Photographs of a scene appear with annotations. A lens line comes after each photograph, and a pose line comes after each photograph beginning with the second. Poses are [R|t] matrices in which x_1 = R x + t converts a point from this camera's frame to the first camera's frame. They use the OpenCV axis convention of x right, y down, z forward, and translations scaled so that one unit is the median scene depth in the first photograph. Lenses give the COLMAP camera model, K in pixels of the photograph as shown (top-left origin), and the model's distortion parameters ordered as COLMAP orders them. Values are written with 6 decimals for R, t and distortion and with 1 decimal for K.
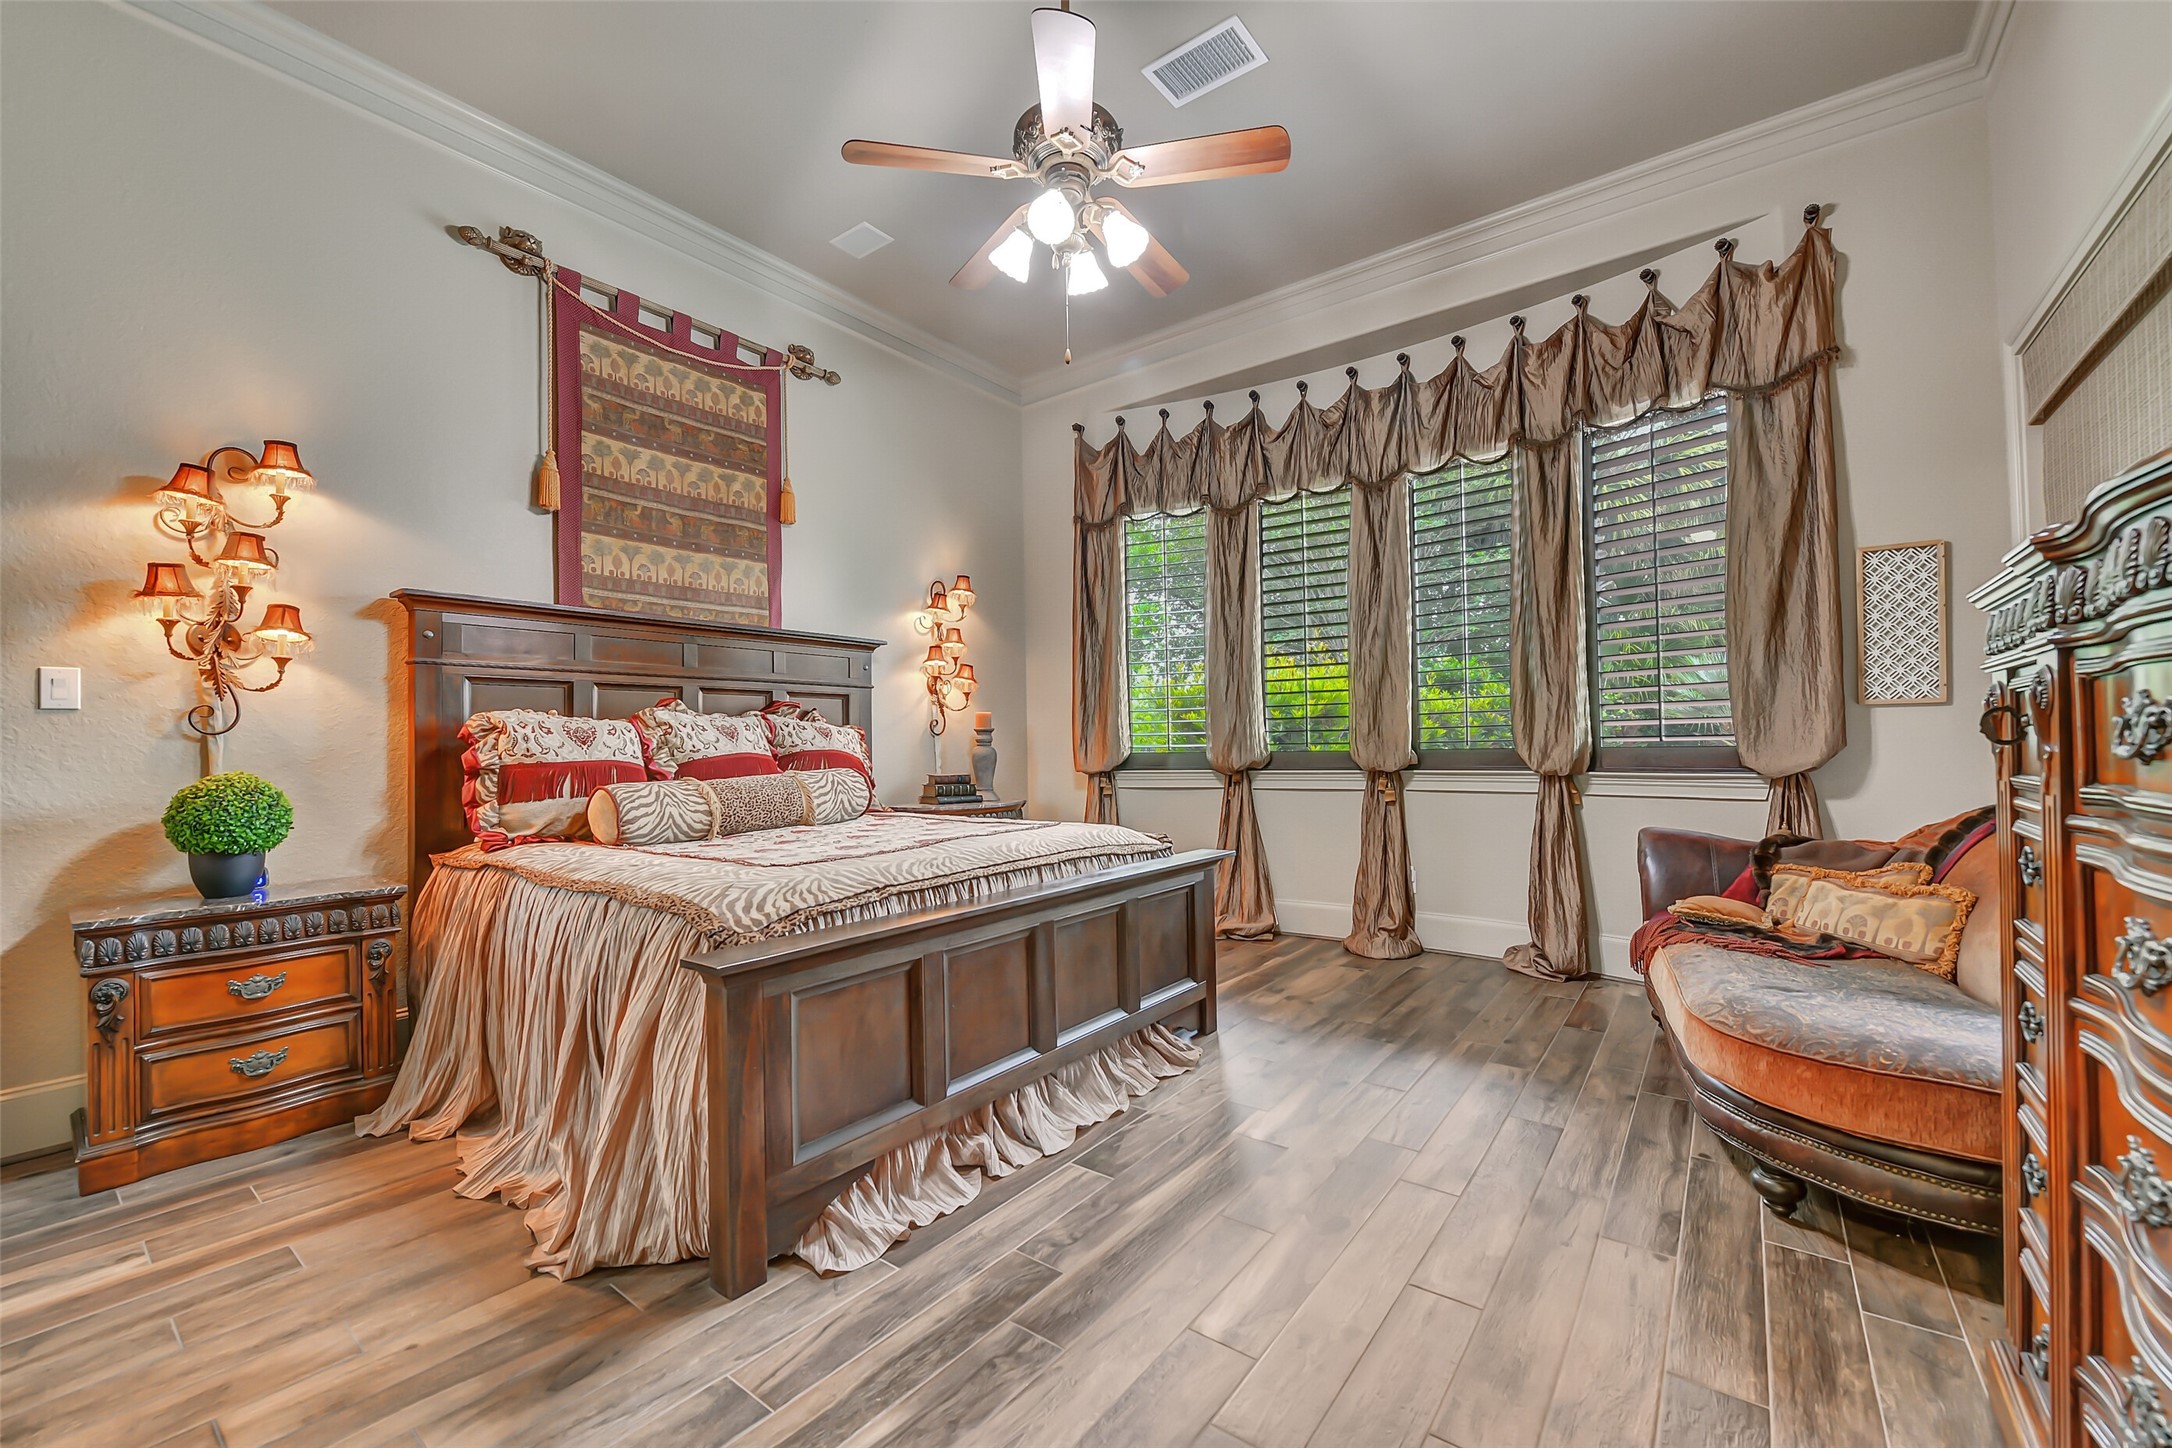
lens RADIAL K [[856.8, 0, 1086.1], [0, 856.8, 721.0], [0, 0, 1]] dist [-0.010093, 0.000221]
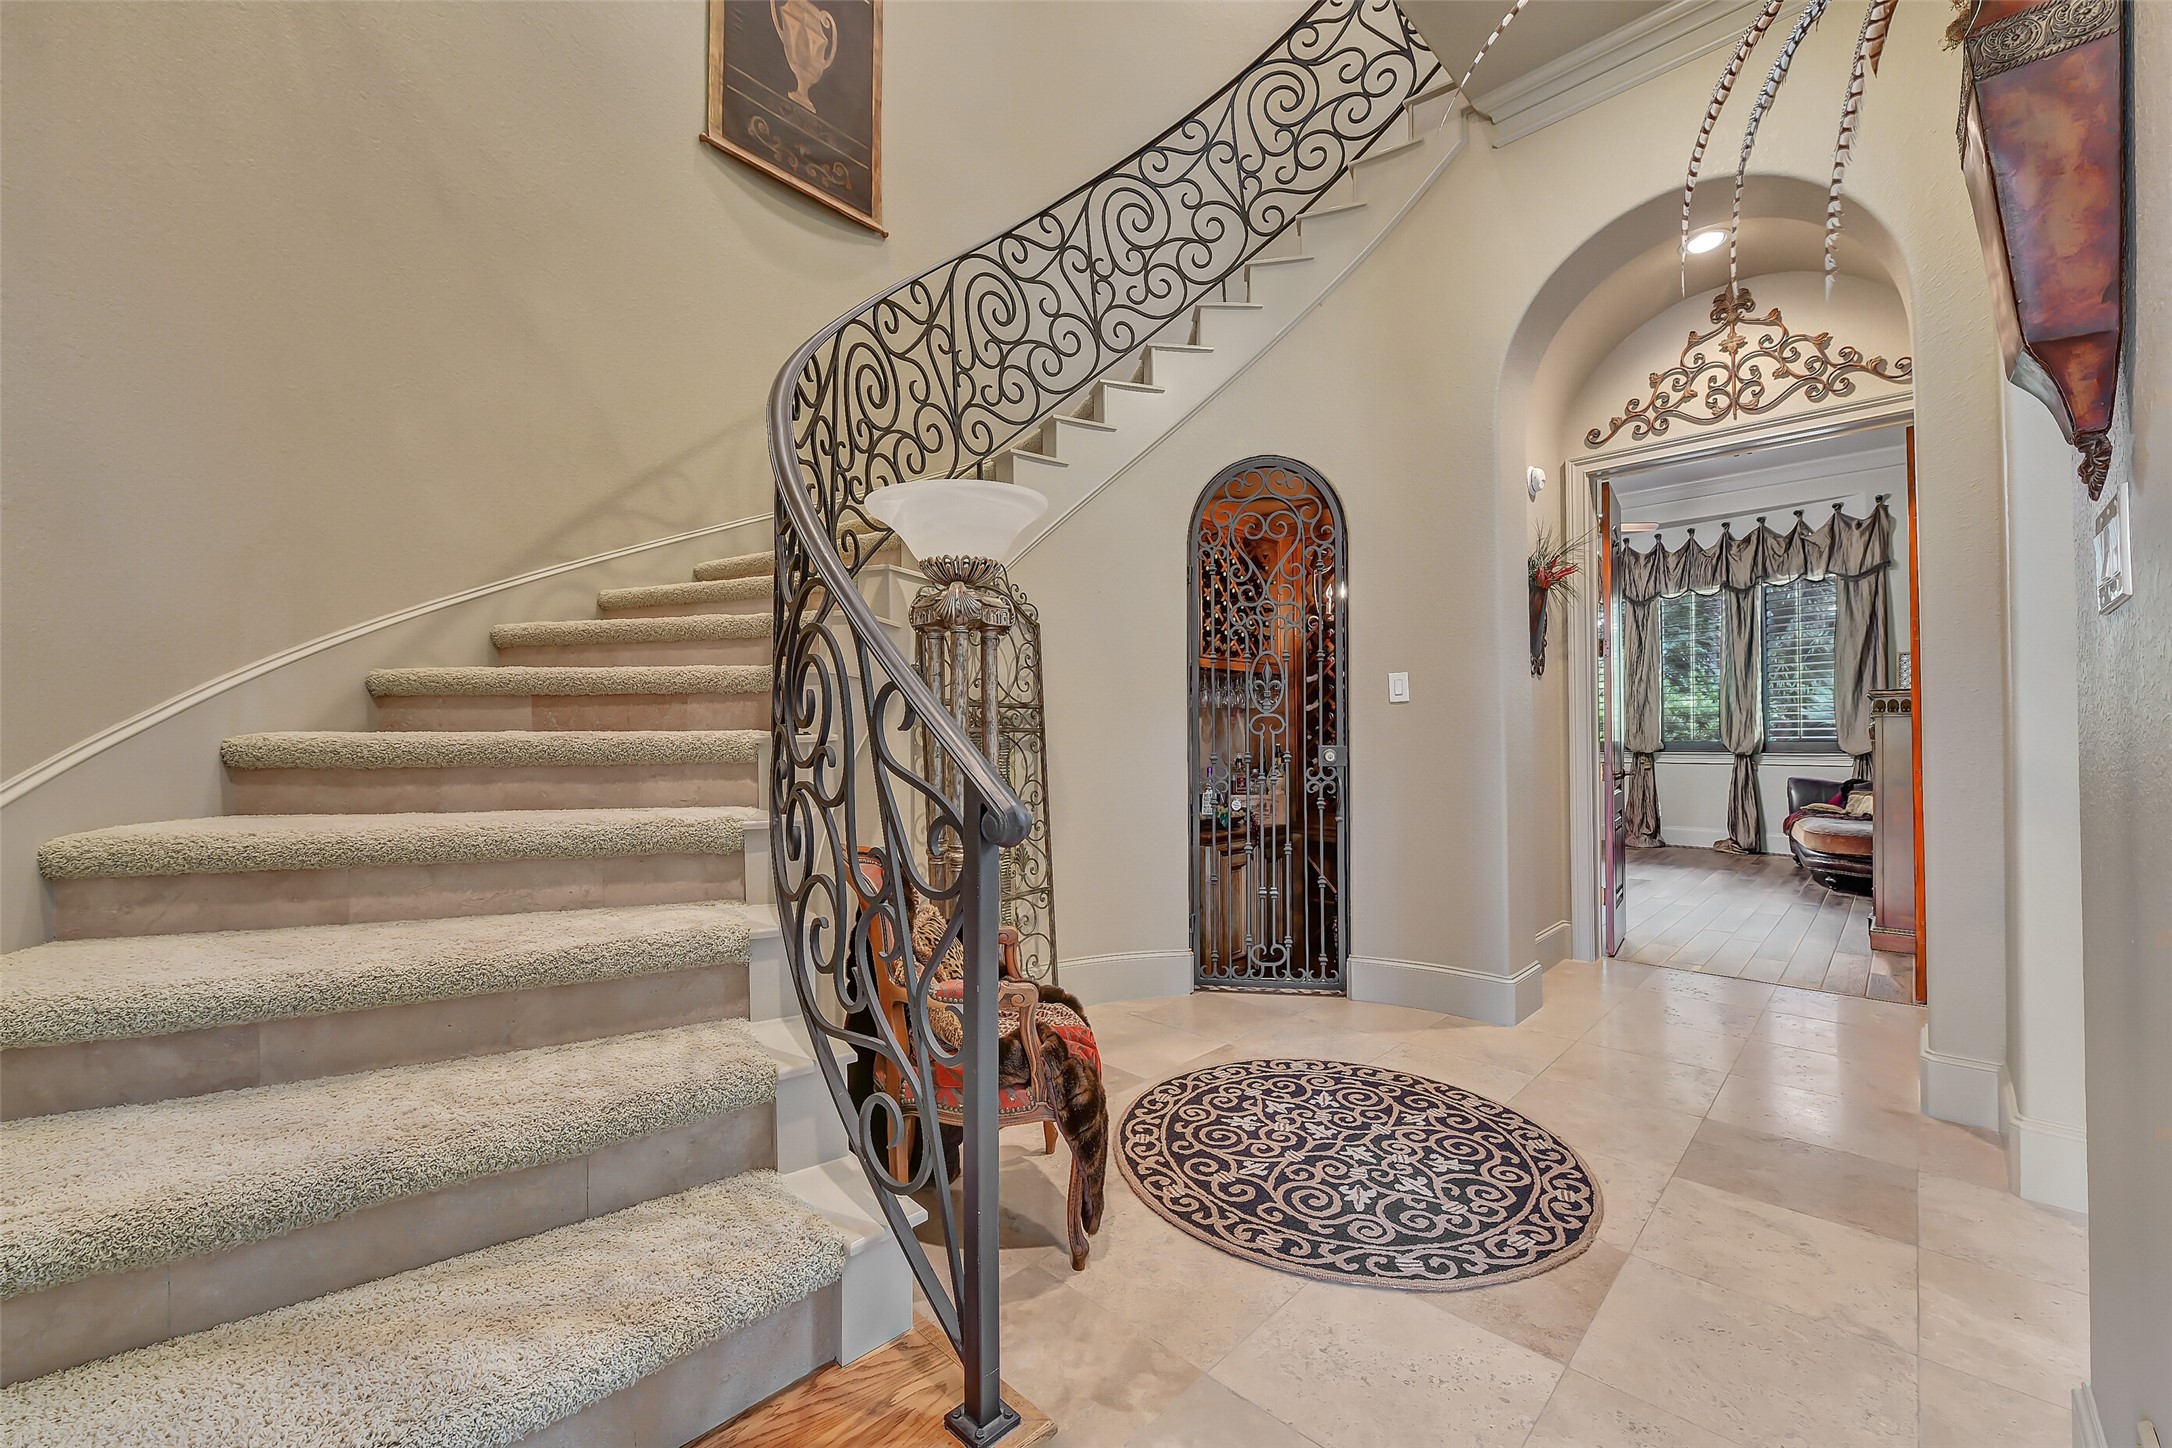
lens RADIAL K [[856.8, 0, 1078.5], [0, 856.8, 727.4], [0, 0, 1]] dist [-0.010093, 0.000221]
pose [[0.992466, 0.006616, -0.122344, -0.795385], [-0.004845, 0.999879, 0.014764, -0.024256], [0.122427, -0.014060, 0.992378, -1.236566]]
